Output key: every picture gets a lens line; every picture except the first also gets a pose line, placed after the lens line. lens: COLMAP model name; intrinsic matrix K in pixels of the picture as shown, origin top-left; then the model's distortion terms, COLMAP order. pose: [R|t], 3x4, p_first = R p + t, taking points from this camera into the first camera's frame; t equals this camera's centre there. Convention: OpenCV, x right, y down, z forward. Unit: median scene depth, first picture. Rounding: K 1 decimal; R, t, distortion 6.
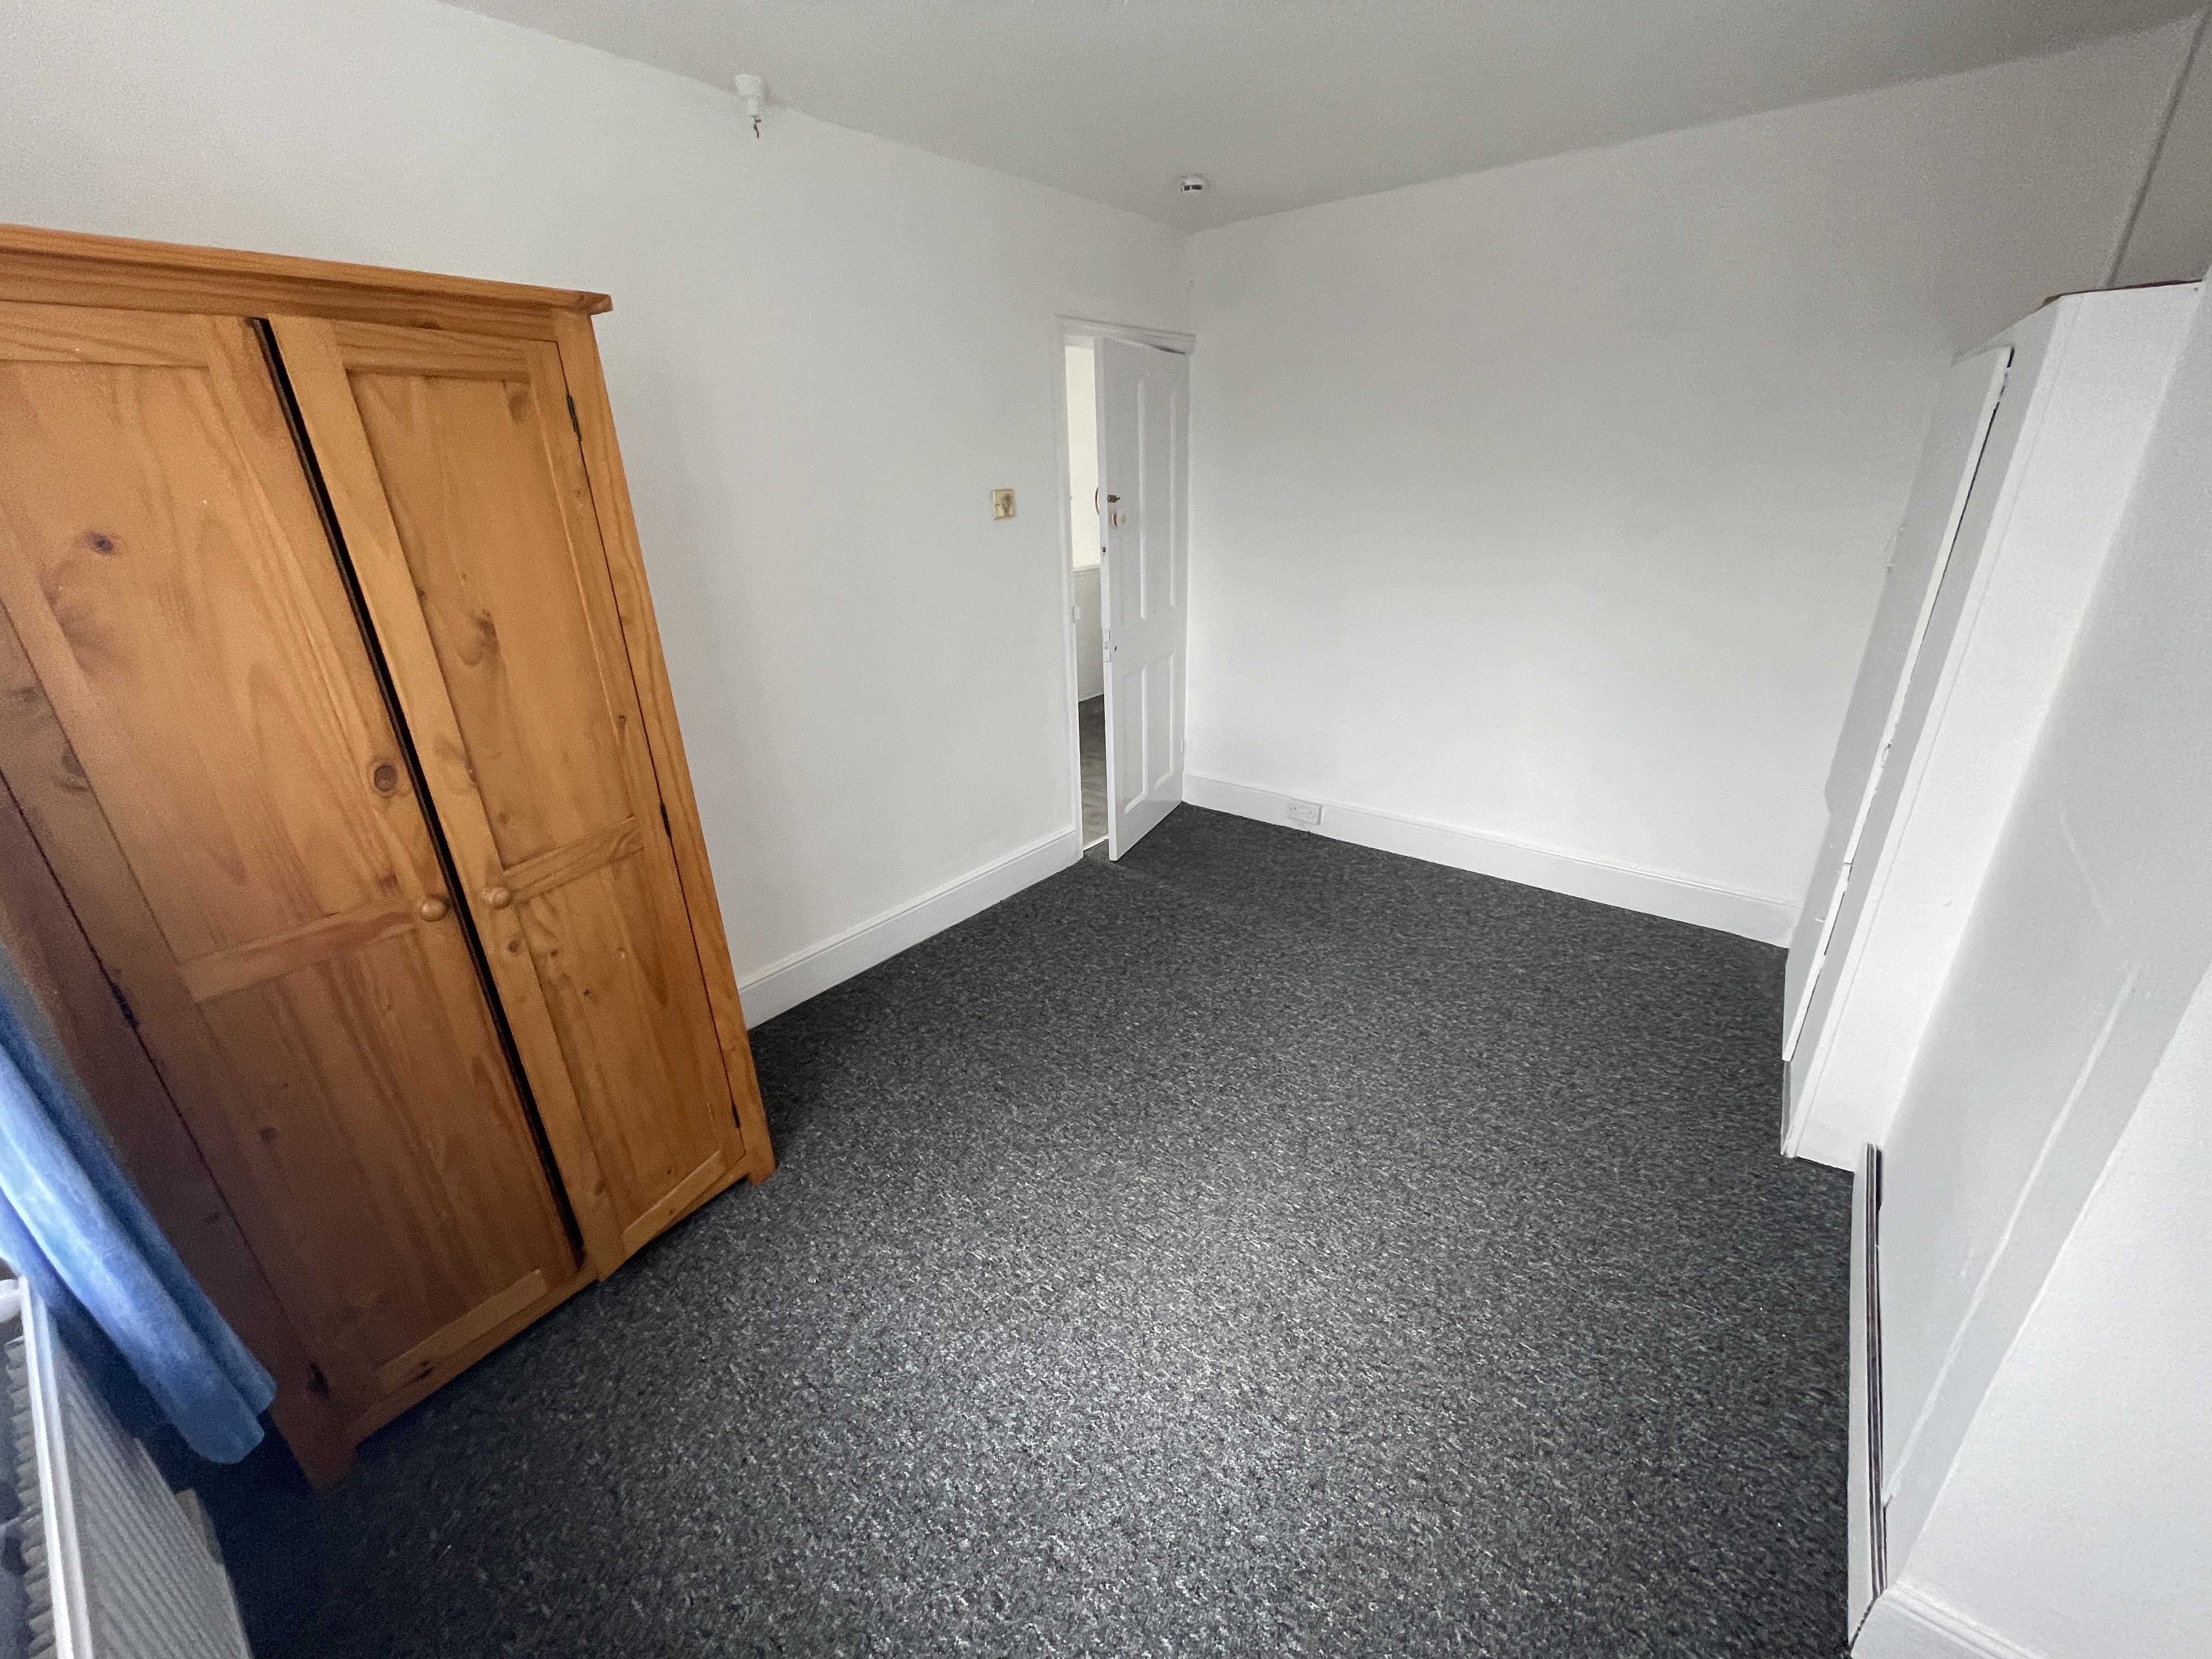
lens RADIAL K [[889.8, 0, 1107.1], [0, 889.8, 827.4], [0, 0, 1]] dist [-0.000441, -0.000169]
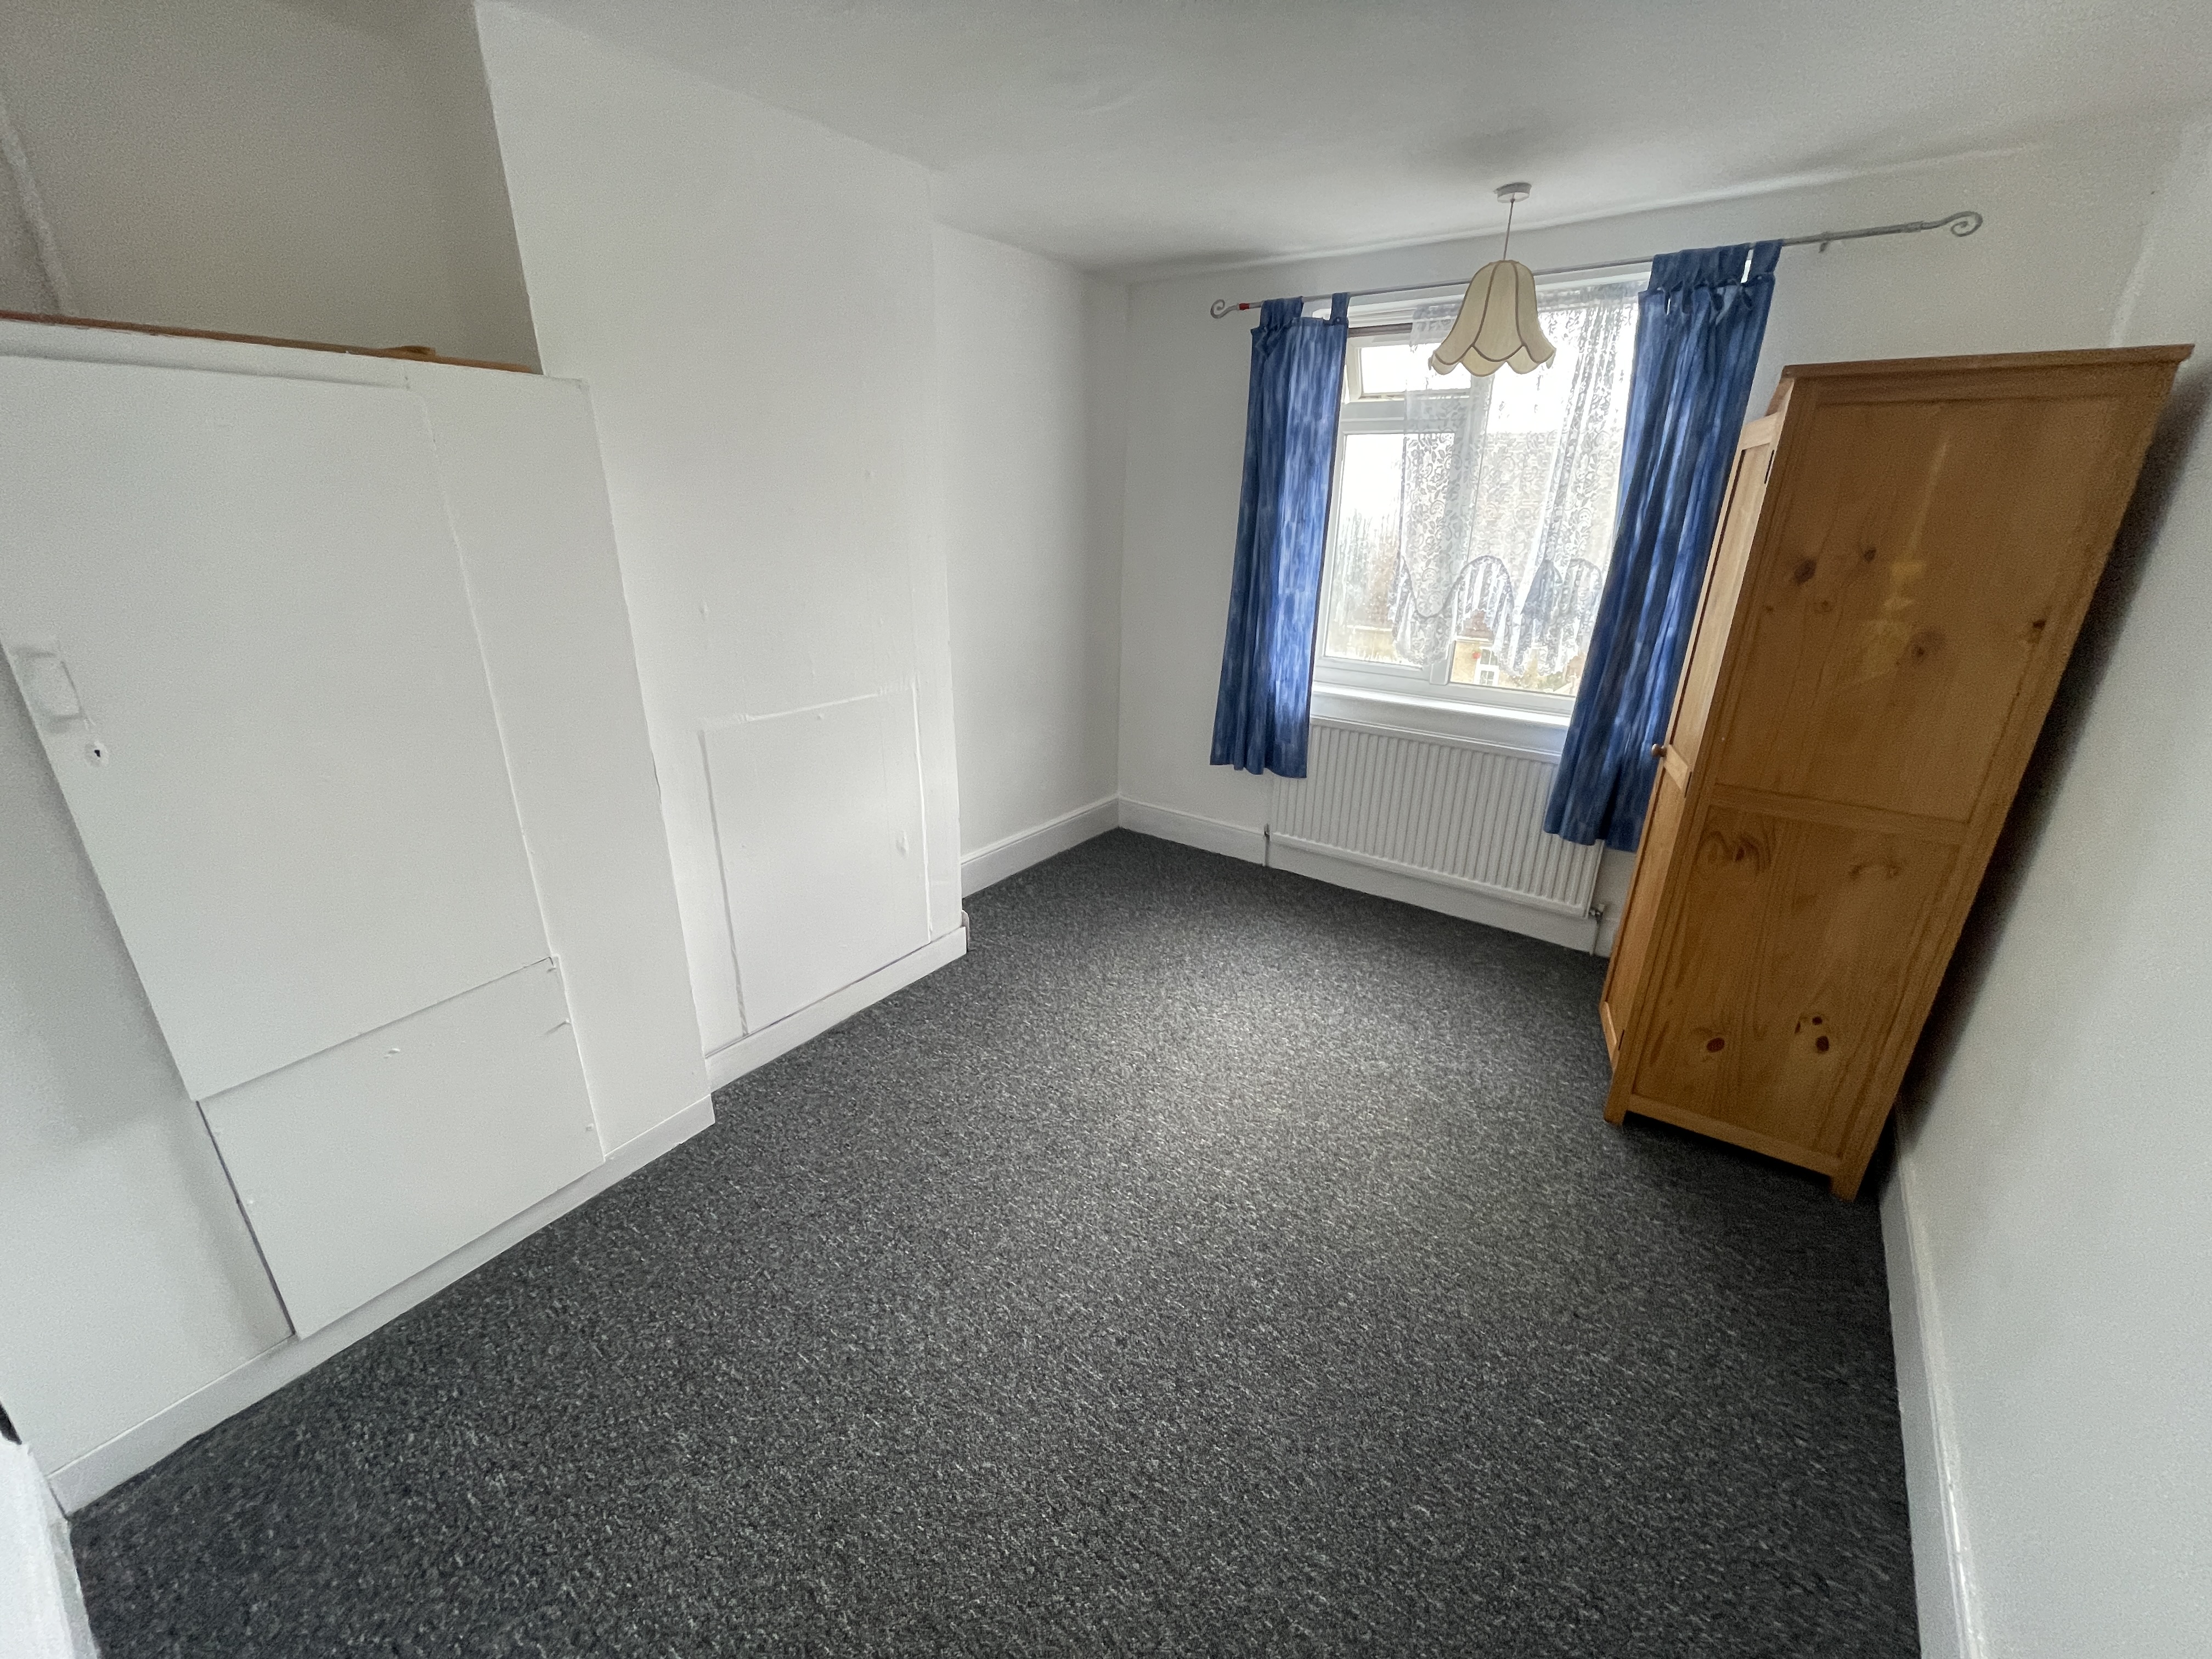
lens RADIAL K [[889.8, 0, 1103.5], [0, 889.8, 830.9], [0, 0, 1]] dist [-0.000441, -0.000169]
pose [[-0.999377, 0.022251, -0.027408, 0.270170], [-0.002228, 0.735042, 0.678017, -0.611248], [0.035233, 0.677656, -0.734535, 1.467440]]
